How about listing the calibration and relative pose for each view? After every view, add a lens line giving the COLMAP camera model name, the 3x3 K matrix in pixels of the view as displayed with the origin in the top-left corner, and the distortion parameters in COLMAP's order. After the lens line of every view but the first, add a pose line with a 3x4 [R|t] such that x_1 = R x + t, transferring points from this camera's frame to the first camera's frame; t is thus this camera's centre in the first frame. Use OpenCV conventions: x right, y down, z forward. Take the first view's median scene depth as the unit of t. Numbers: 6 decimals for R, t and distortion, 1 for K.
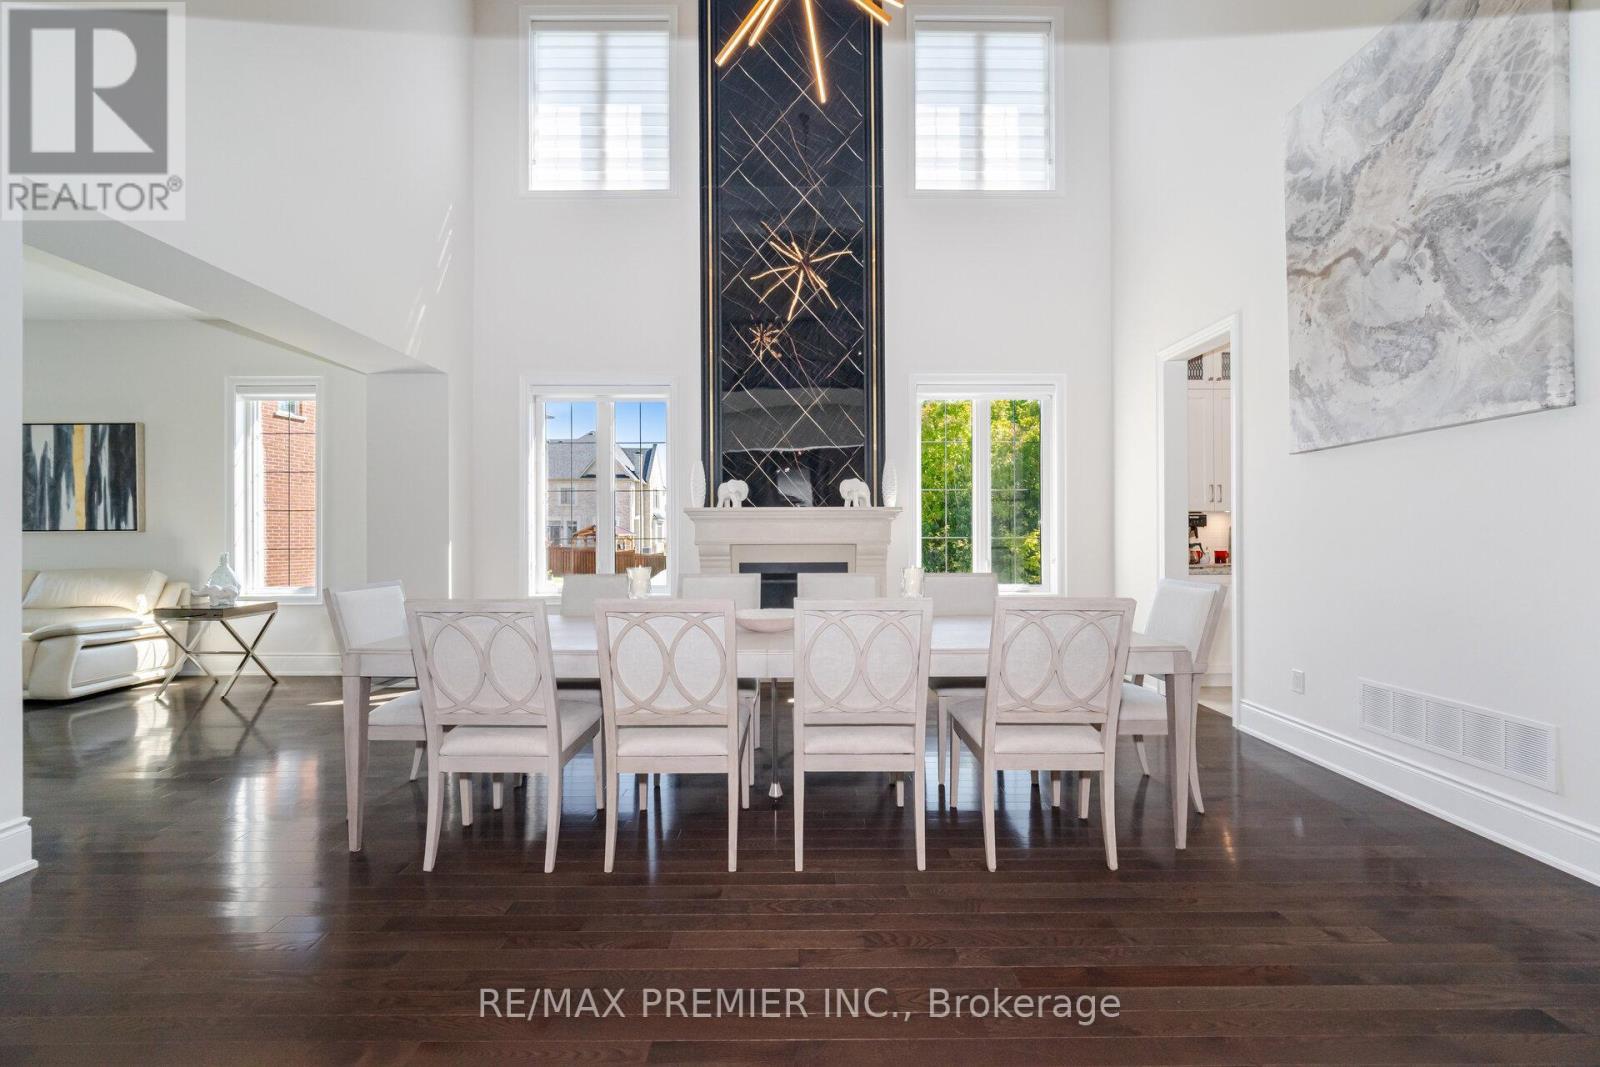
lens RADIAL K [[639.2, 0, 803.7], [0, 639.2, 534.1], [0, 0, 1]] dist [-0.001073, 0.000043]
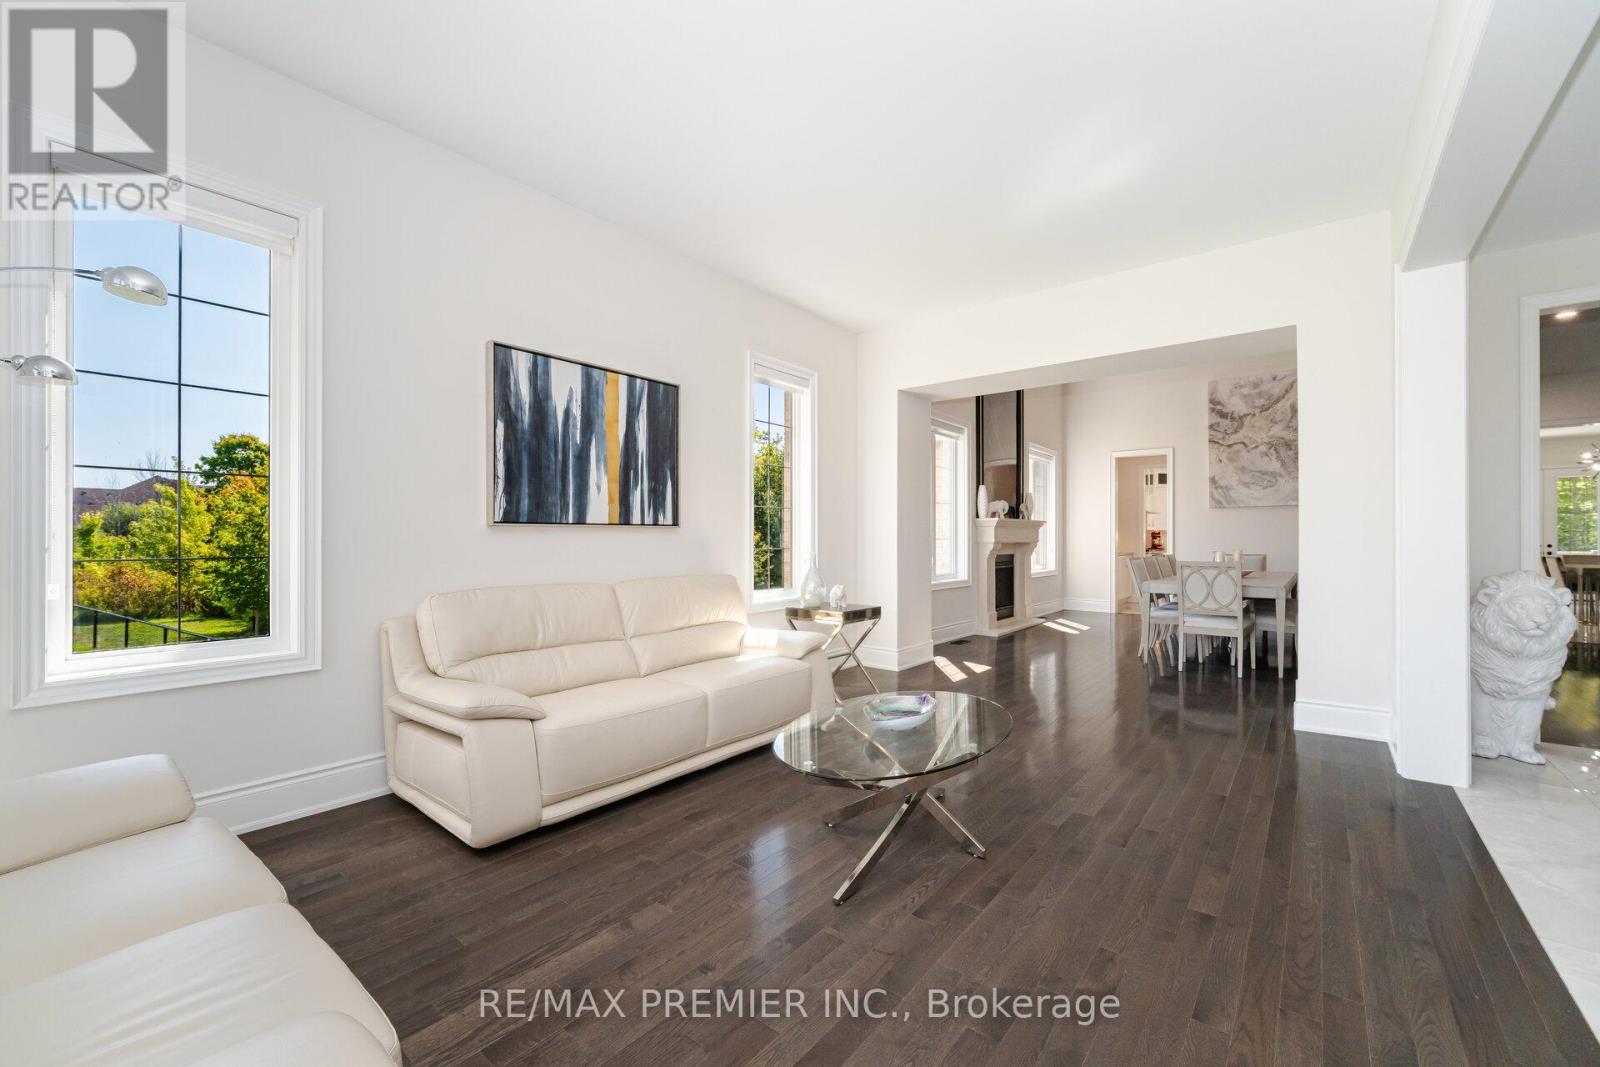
lens RADIAL K [[639.2, 0, 804.9], [0, 639.2, 538.0], [0, 0, 1]] dist [-0.001073, 0.000043]
pose [[0.629845, 0.004032, 0.776711, -2.424577], [-0.005047, 0.999987, -0.001098, 0.013098], [-0.776705, -0.003228, 0.629857, 0.629733]]
